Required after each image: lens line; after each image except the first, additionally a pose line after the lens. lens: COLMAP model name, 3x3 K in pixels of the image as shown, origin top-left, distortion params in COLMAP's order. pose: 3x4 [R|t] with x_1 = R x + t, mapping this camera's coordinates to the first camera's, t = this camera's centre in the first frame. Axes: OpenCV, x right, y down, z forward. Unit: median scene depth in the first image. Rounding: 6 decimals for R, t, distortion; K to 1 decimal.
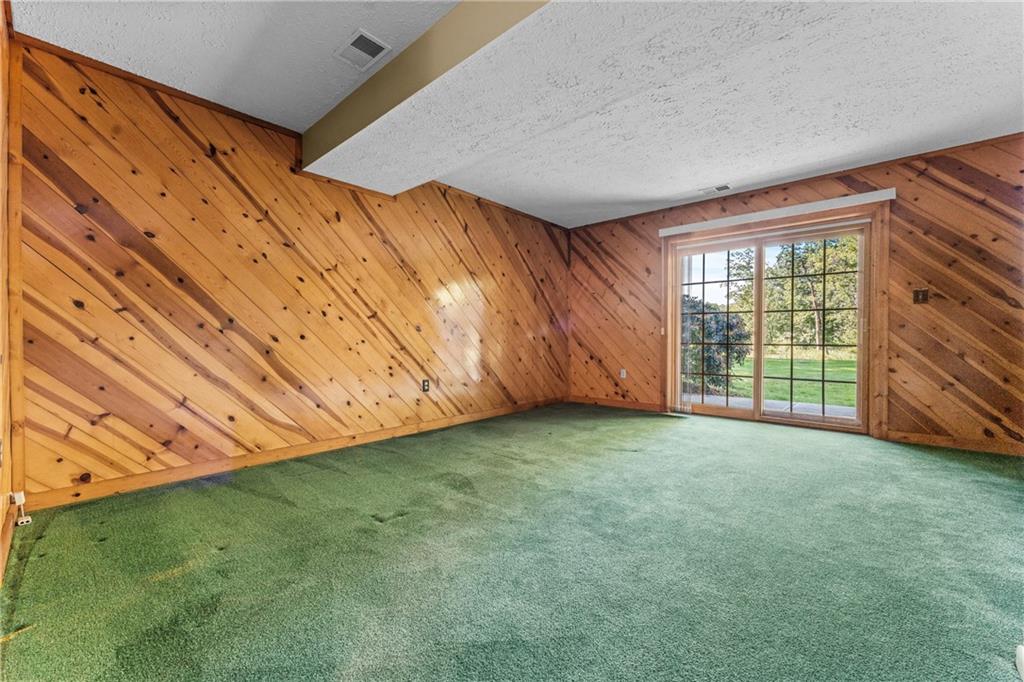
lens RADIAL K [[413.2, 0, 518.9], [0, 413.2, 341.4], [0, 0, 1]] dist [0.001360, -0.000566]
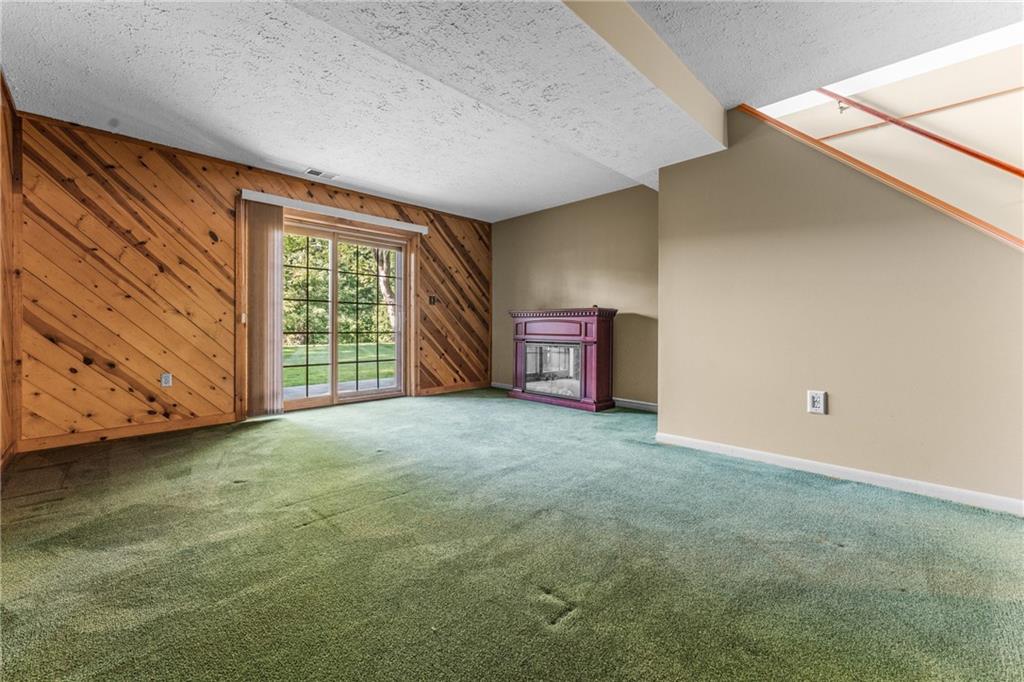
lens RADIAL K [[413.2, 0, 534.2], [0, 413.2, 325.0], [0, 0, 1]] dist [0.001360, -0.000566]
pose [[0.027268, 0.002439, 0.999625, -0.464101], [0.006971, 0.999972, -0.002630, -0.005919], [-0.999604, 0.007040, 0.027250, 0.456120]]
